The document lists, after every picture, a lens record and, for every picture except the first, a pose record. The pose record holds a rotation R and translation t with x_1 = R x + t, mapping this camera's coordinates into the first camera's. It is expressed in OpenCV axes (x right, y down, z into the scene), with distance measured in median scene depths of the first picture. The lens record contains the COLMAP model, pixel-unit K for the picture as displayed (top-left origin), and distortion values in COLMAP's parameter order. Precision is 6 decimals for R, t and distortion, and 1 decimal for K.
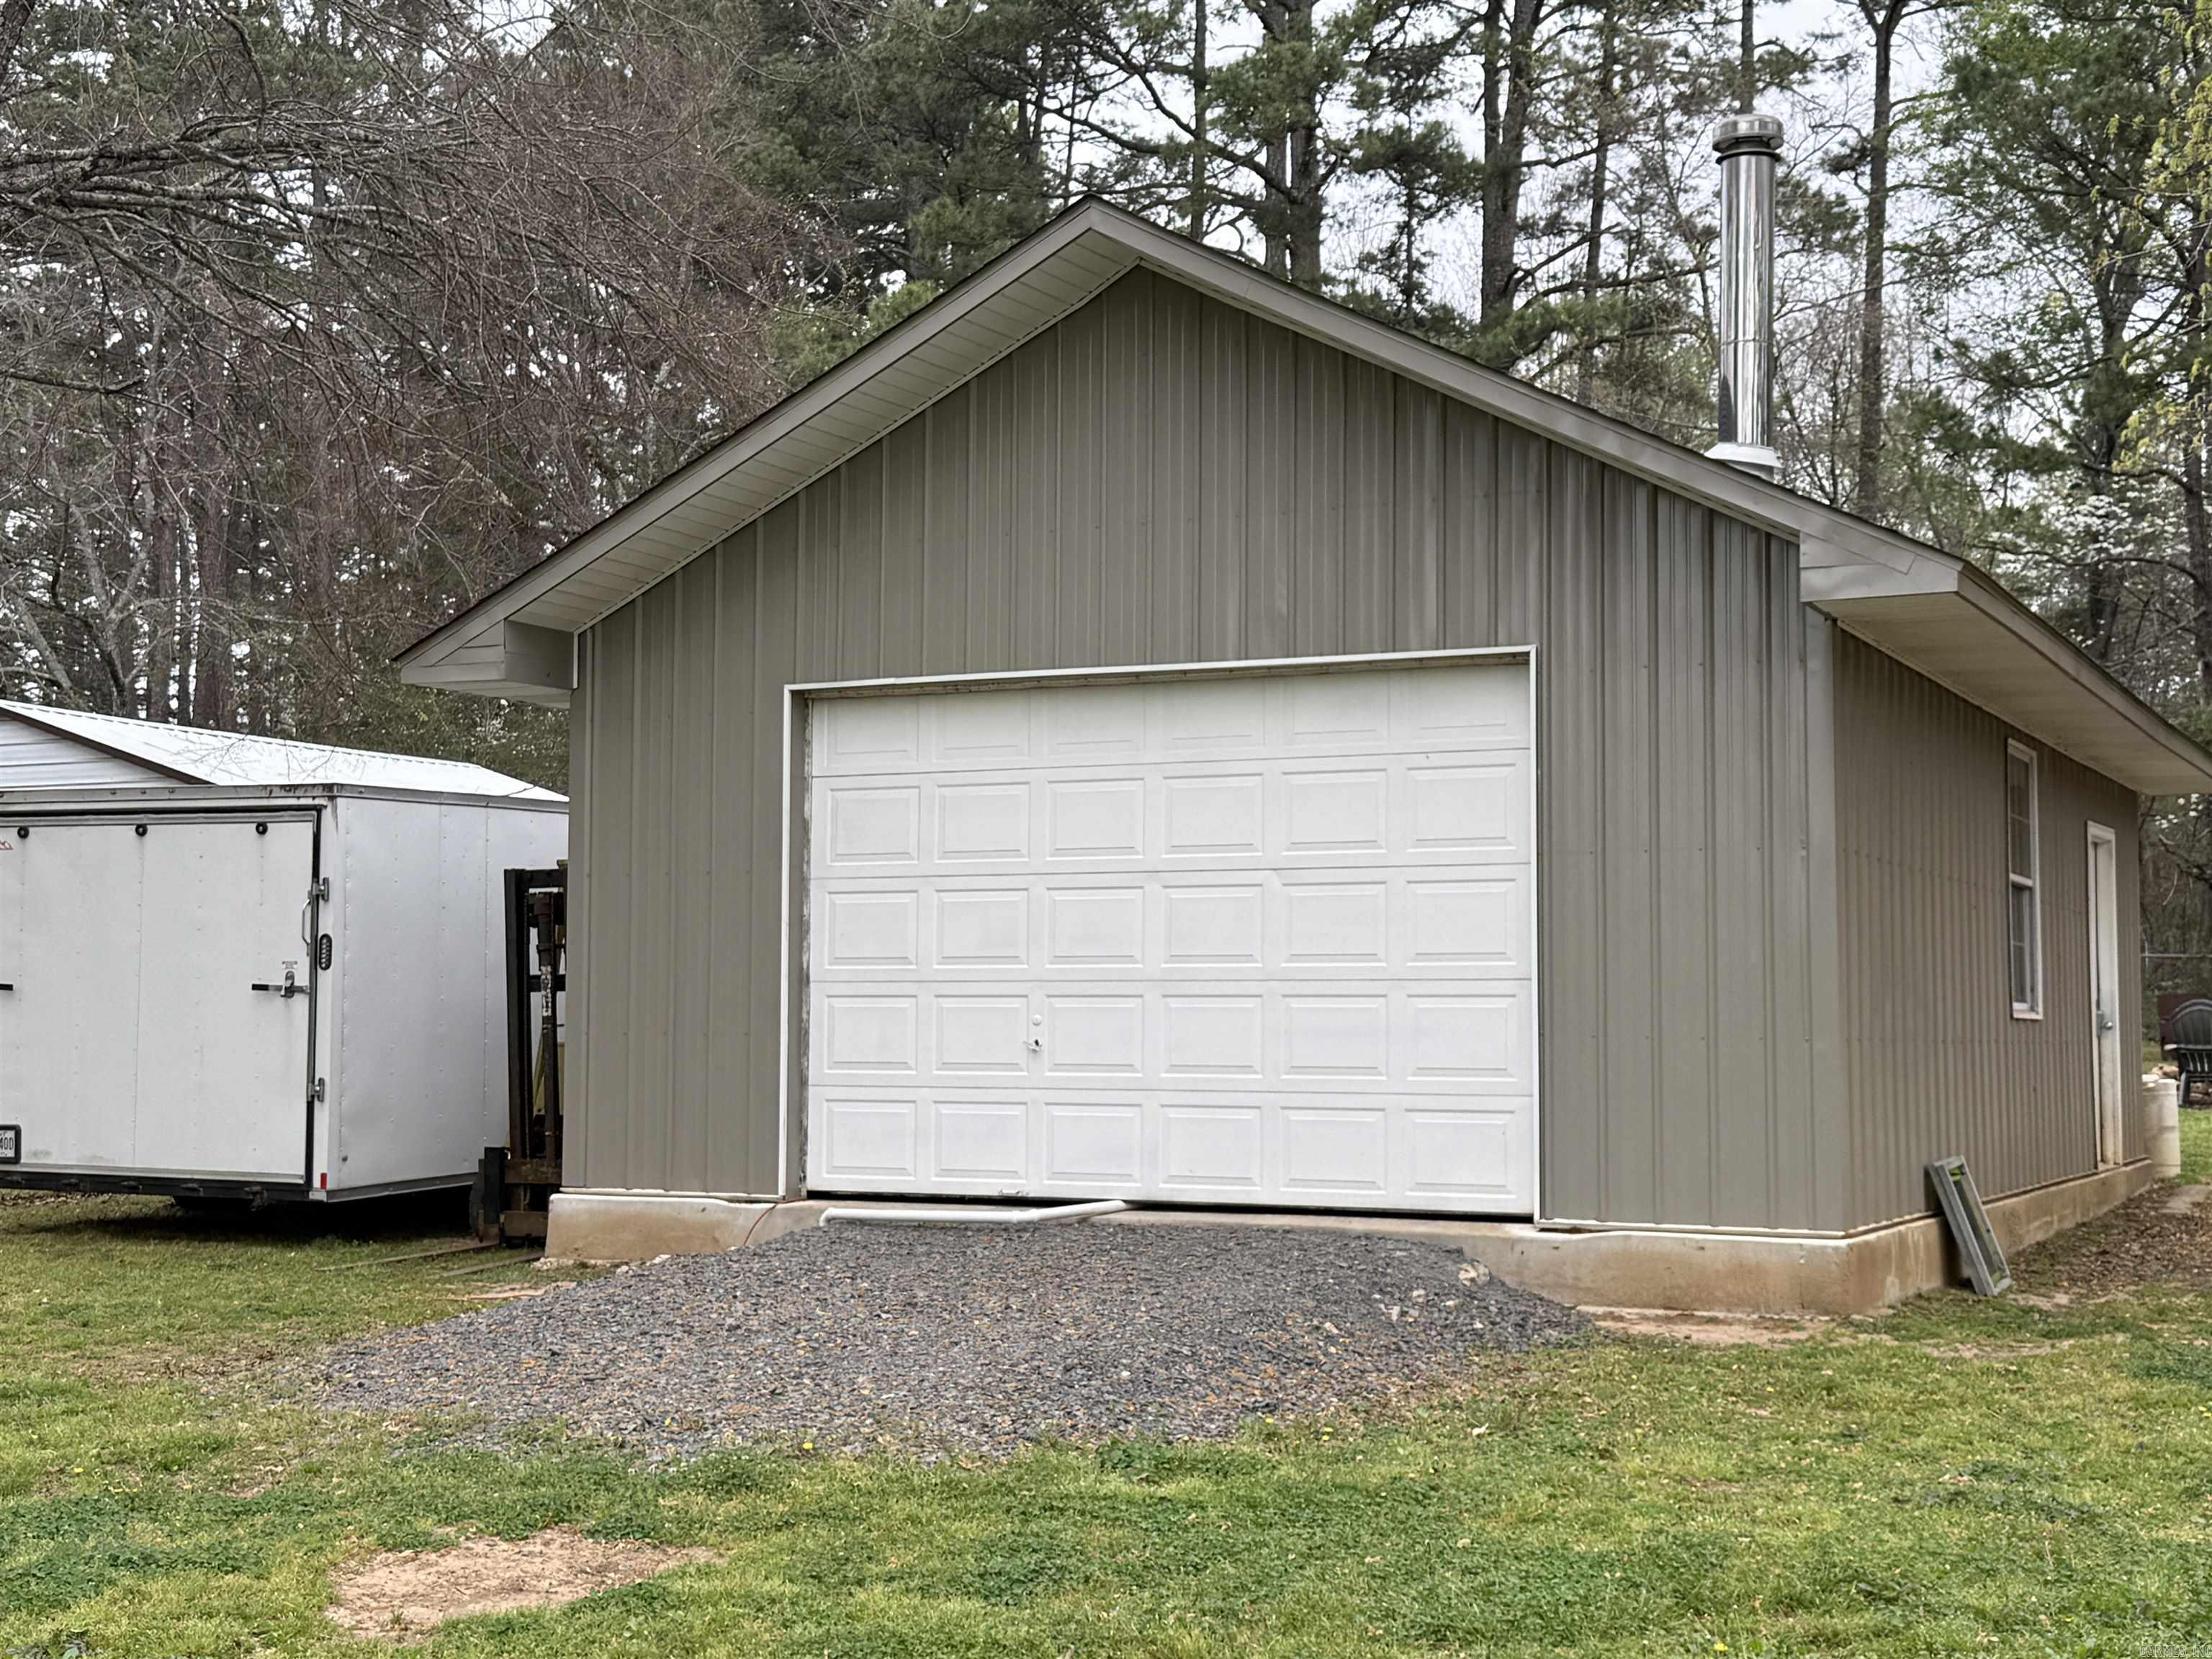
lens RADIAL K [[2937.3, 0, 1105.9], [0, 2937.3, 824.7], [0, 0, 1]] dist [0.084601, 0.006841]
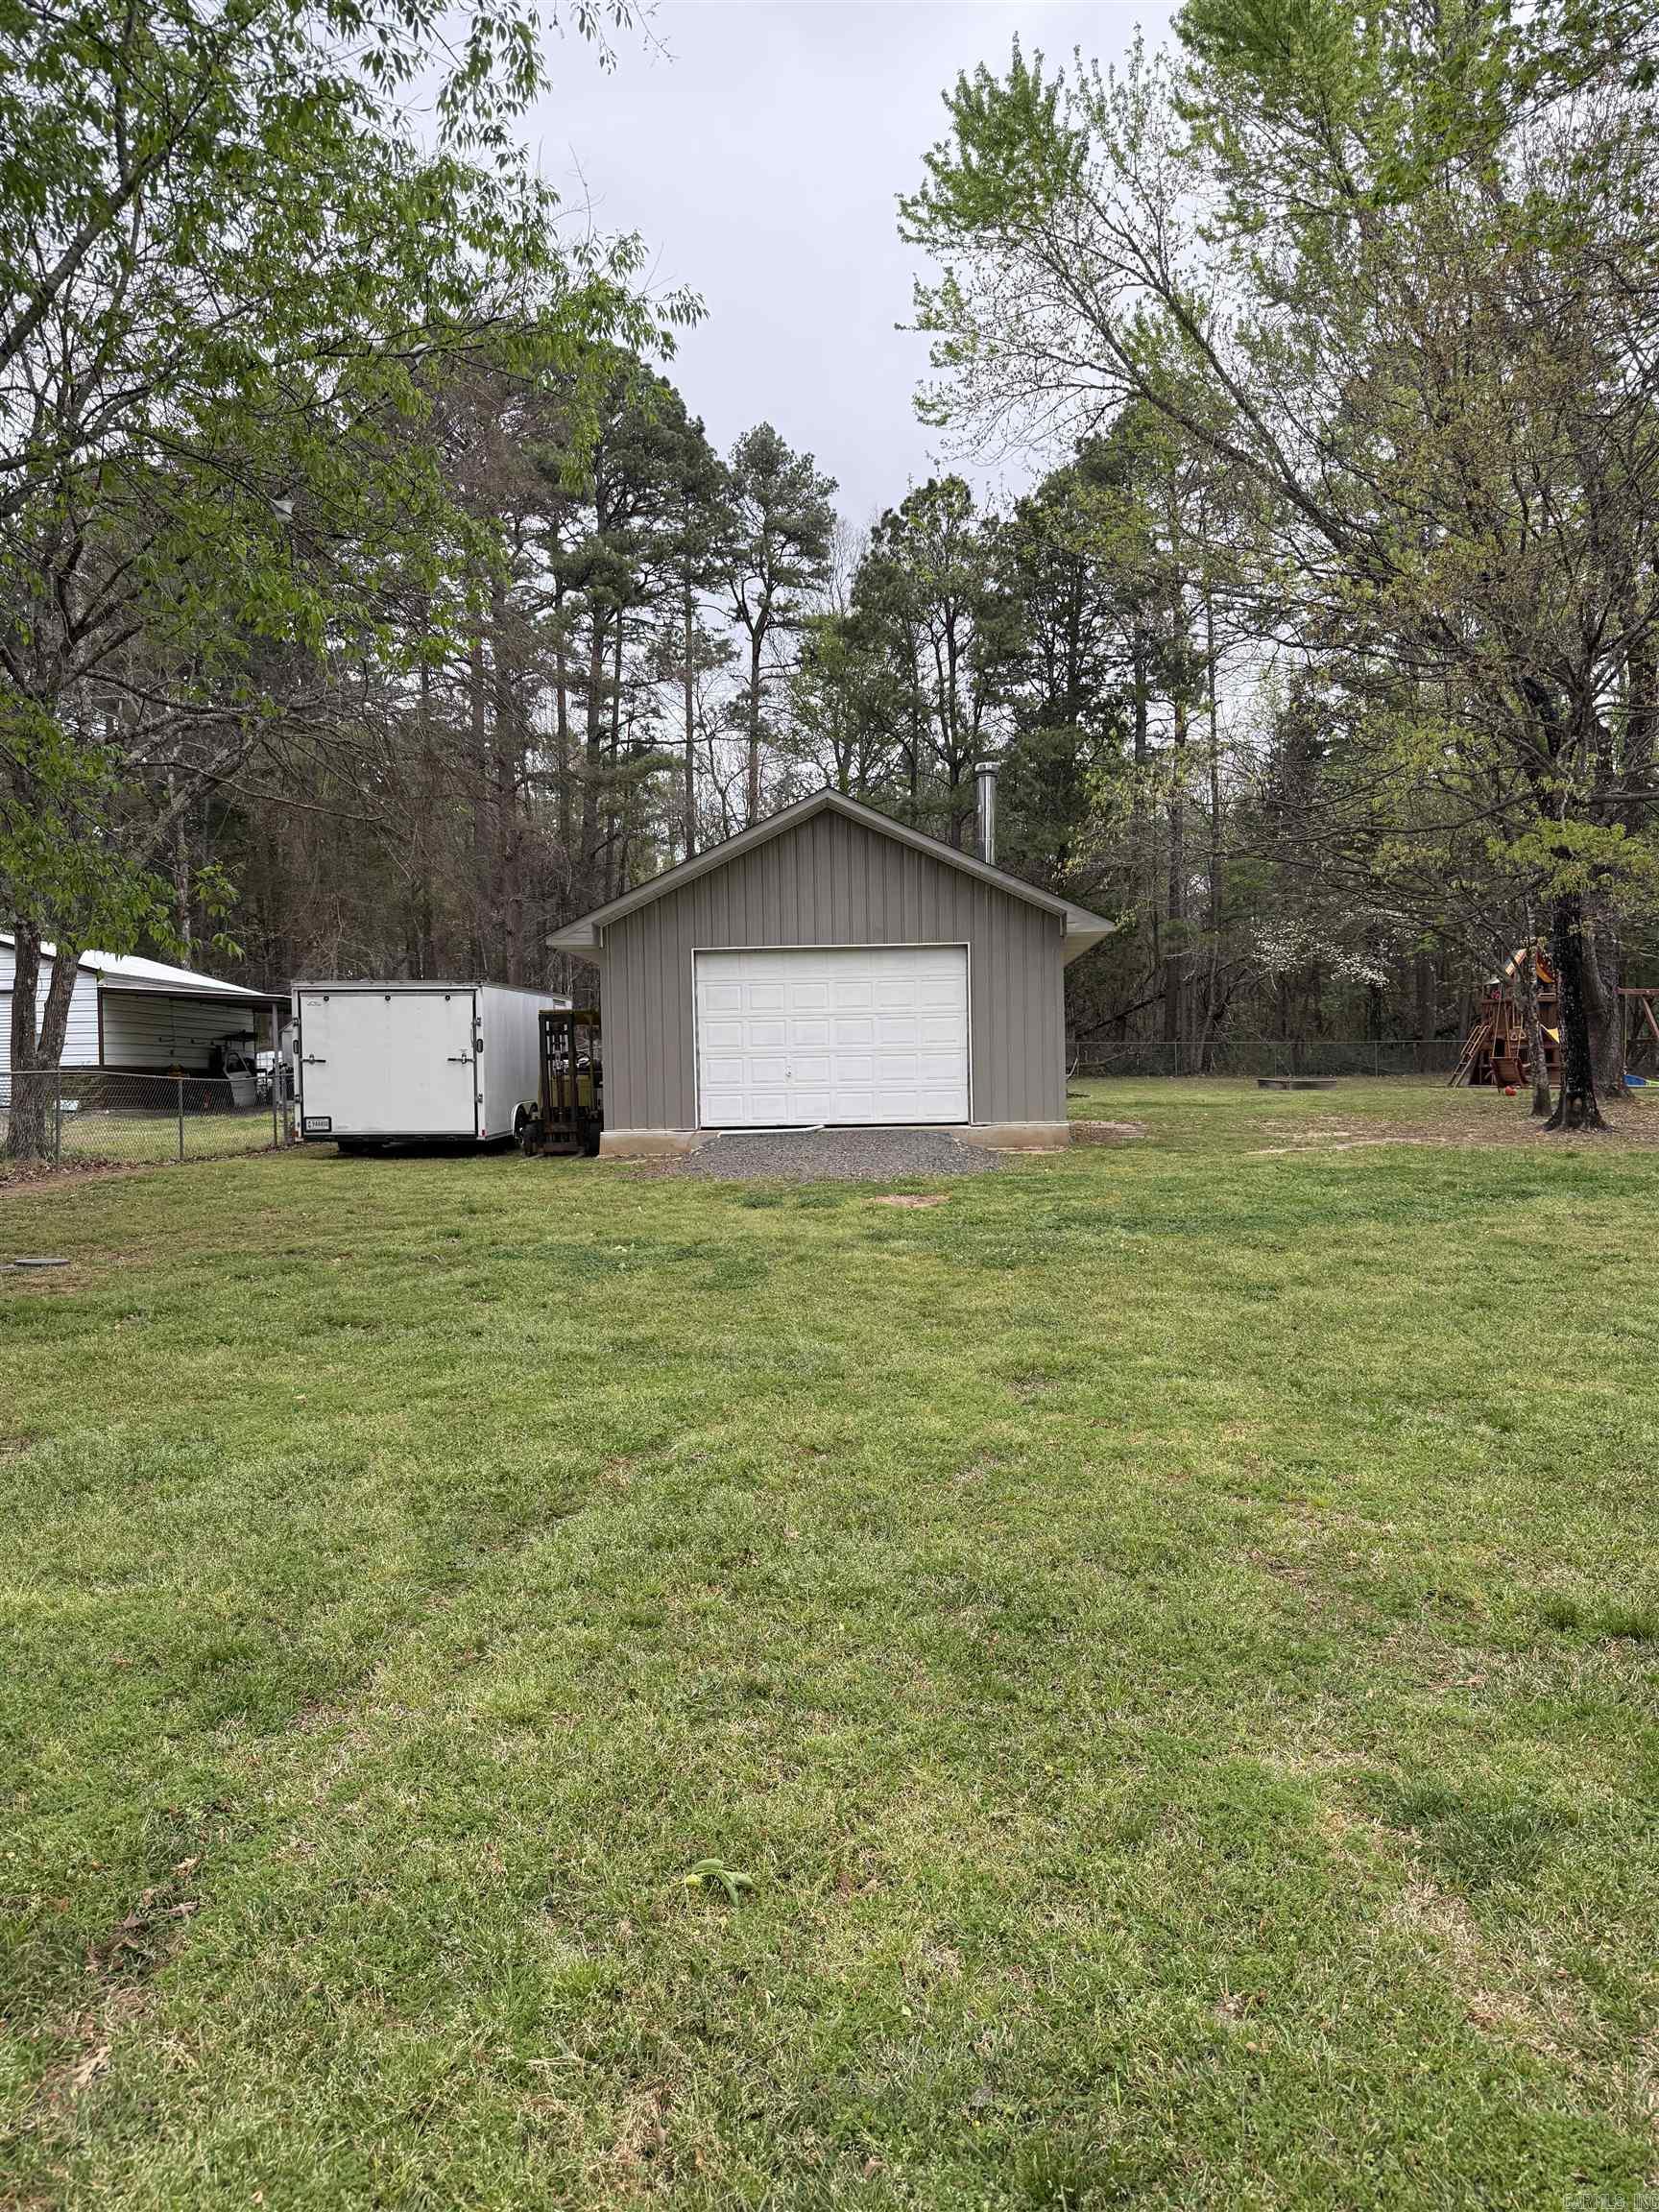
lens RADIAL K [[1535.6, 0, 828.5], [0, 1535.6, 1109.6], [0, 0, 1]] dist [0.066624, 0.000086]
pose [[0.918687, -0.026656, 0.394086, -0.559771], [-0.004371, 0.996973, 0.077624, -0.008085], [-0.394962, -0.073034, 0.915790, -0.399429]]
